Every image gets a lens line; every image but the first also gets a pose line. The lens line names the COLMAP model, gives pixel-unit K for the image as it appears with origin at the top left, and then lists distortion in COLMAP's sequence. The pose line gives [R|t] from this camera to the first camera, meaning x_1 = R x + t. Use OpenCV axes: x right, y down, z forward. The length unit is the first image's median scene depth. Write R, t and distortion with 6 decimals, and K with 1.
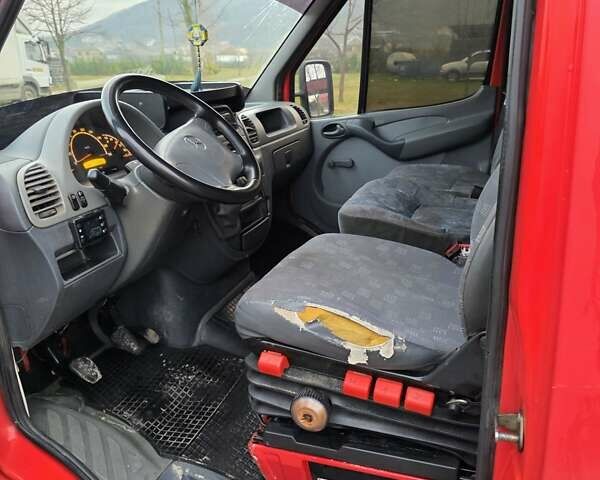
lens RADIAL K [[554.4, 0, 300.0], [0, 554.4, 240.0], [0, 0, 1]] dist [0.032413, -0.015831]
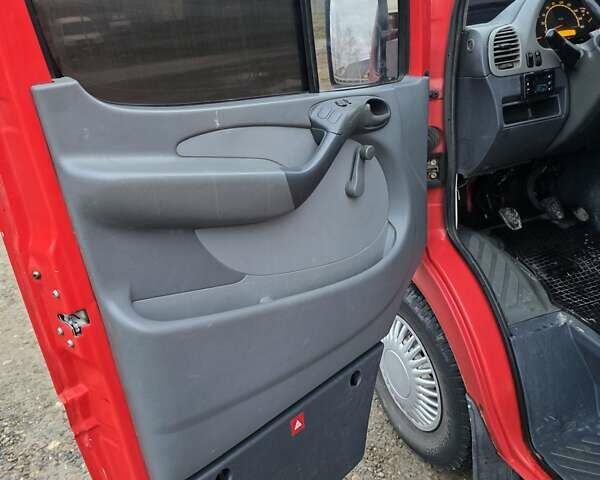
lens RADIAL K [[554.4, 0, 300.0], [0, 554.4, 240.0], [0, 0, 1]] dist [0.032413, -0.015831]
pose [[0.660329, 0.265115, -0.702623, 0.188486], [-0.171483, 0.964125, 0.202624, 0.131469], [0.731135, -0.013310, 0.682103, -0.155077]]
